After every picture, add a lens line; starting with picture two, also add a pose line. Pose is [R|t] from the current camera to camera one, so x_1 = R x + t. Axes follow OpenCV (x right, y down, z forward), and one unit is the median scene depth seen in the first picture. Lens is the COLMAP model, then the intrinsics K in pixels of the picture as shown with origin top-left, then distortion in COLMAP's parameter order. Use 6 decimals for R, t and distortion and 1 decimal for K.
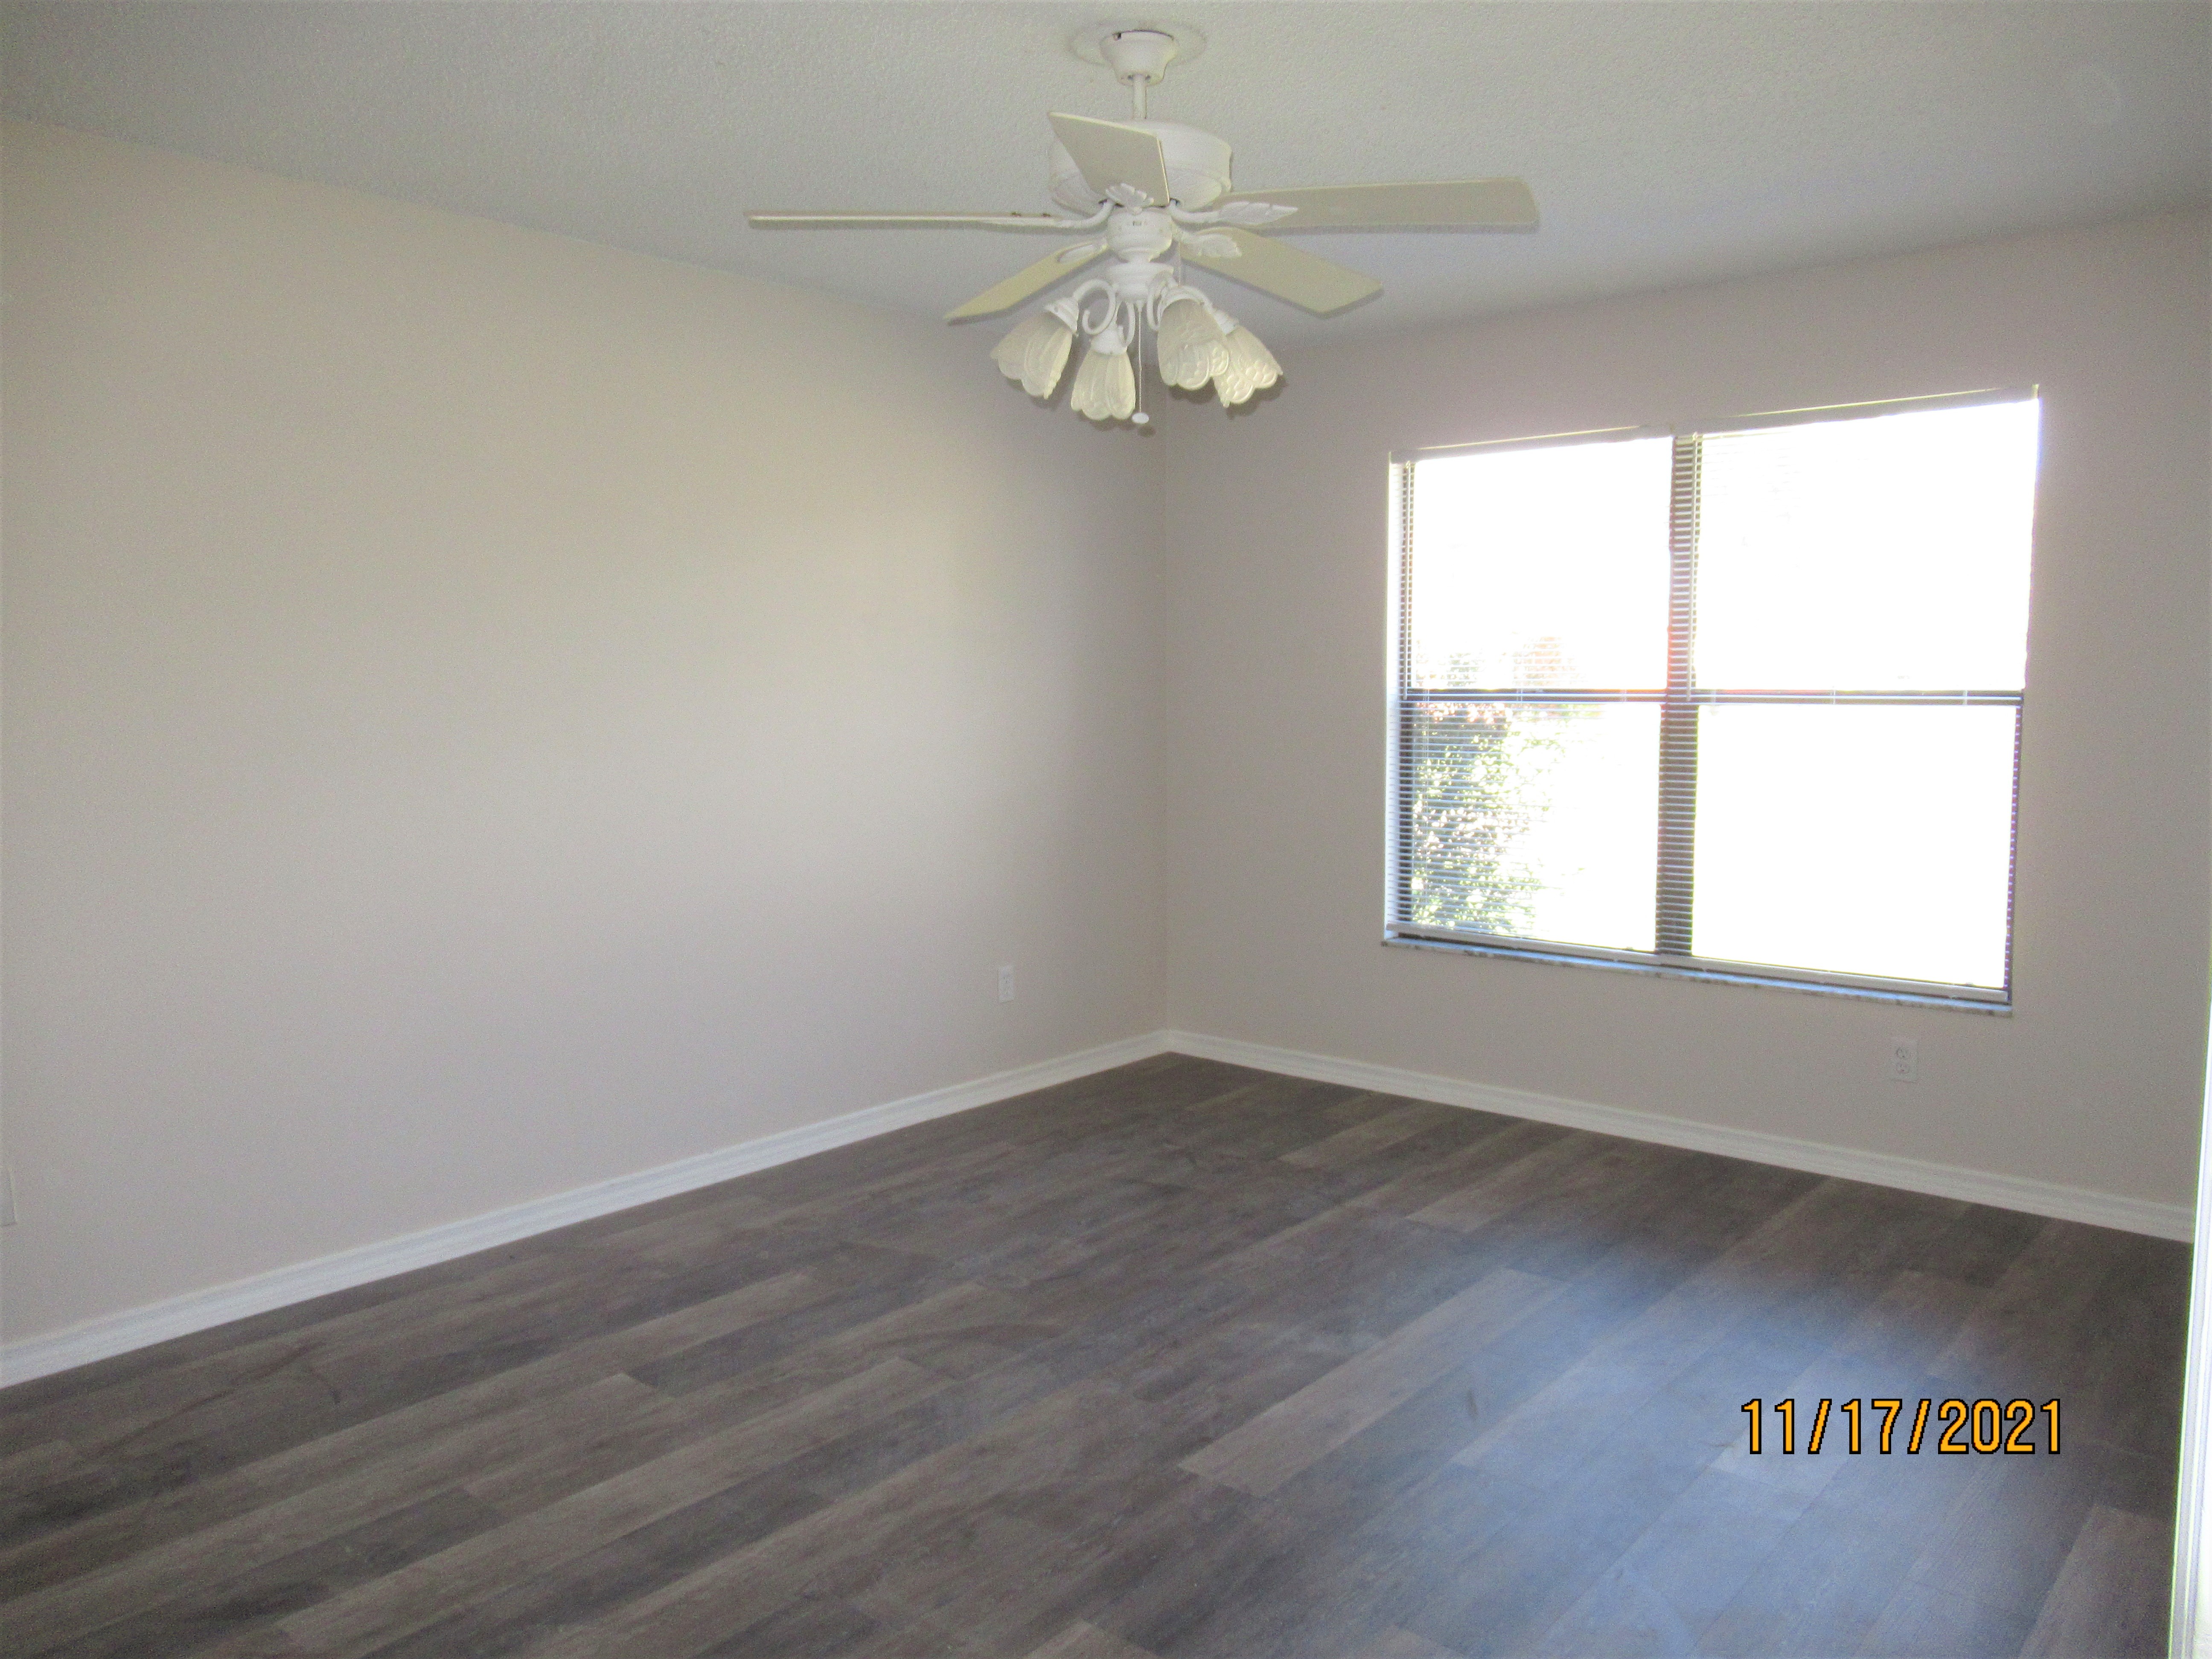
lens RADIAL K [[1670.9, 0, 1105.1], [0, 1670.9, 848.6], [0, 0, 1]] dist [-0.003066, 0.003063]
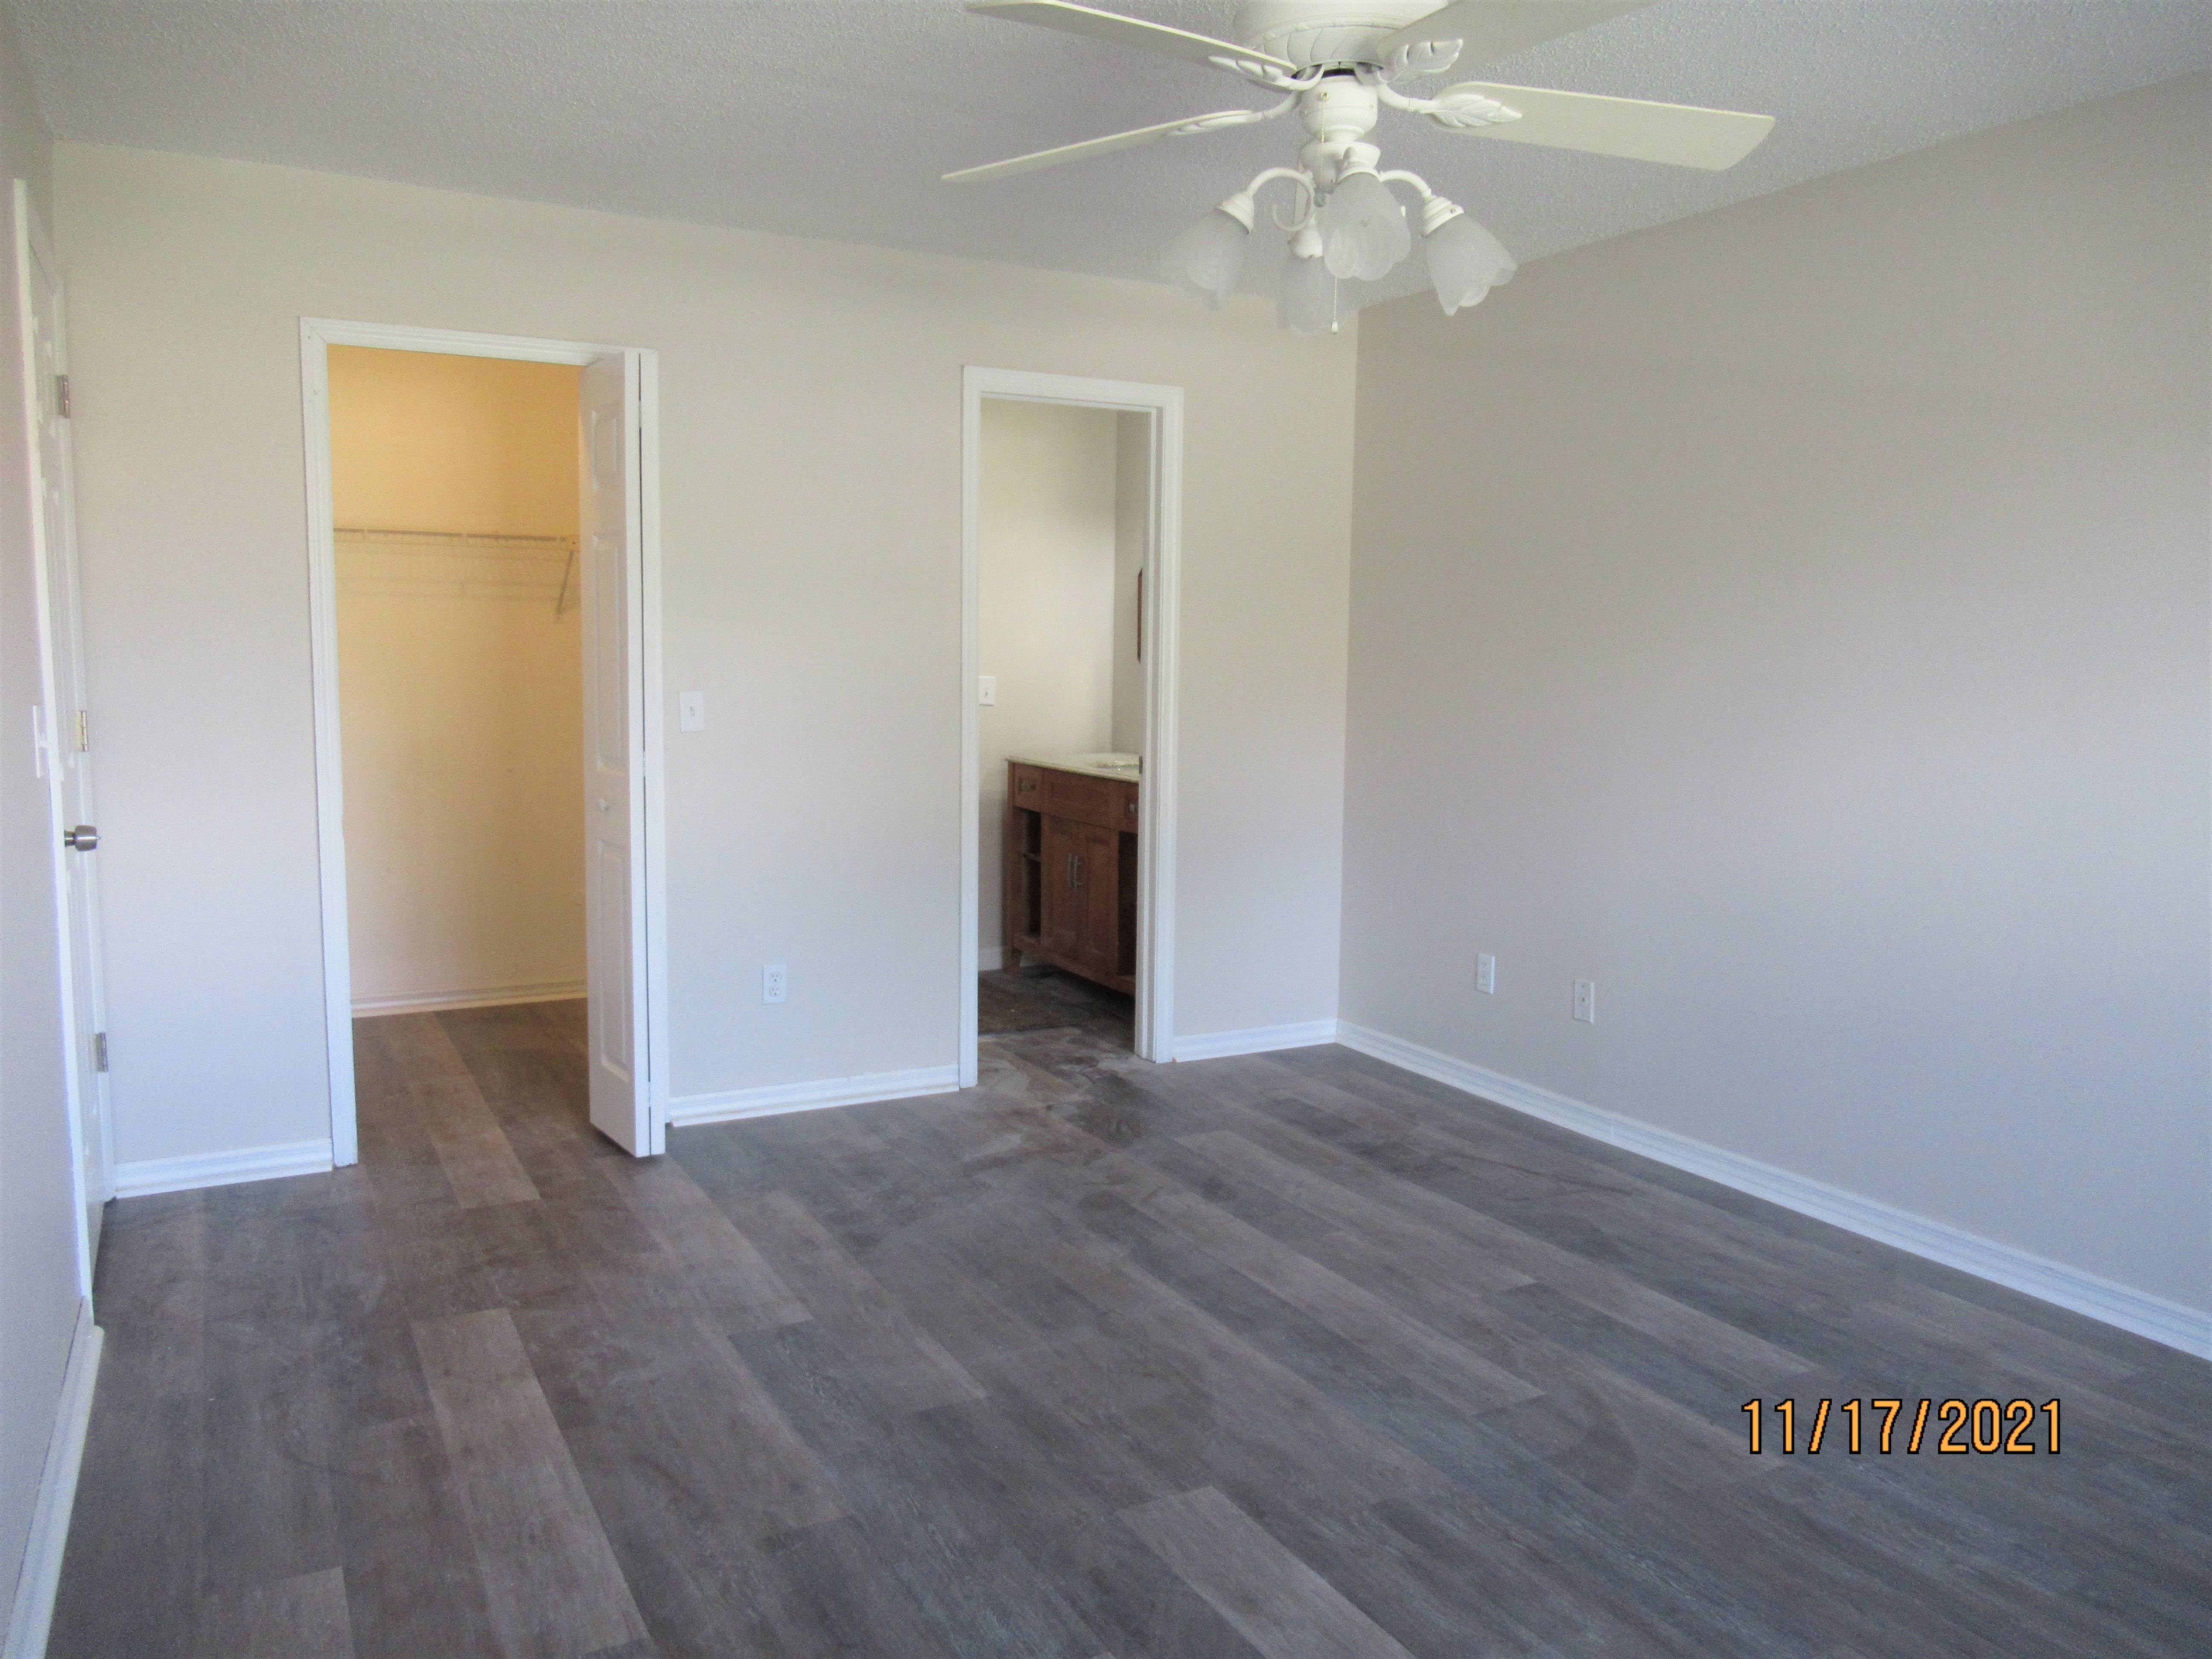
lens RADIAL K [[1670.9, 0, 1105.1], [0, 1670.9, 848.6], [0, 0, 1]] dist [-0.003066, 0.003063]
pose [[-0.382317, 0.111566, -0.917271, 0.793040], [-0.100540, 0.981768, 0.161316, -0.109541], [0.918545, 0.153896, -0.364130, 1.113210]]
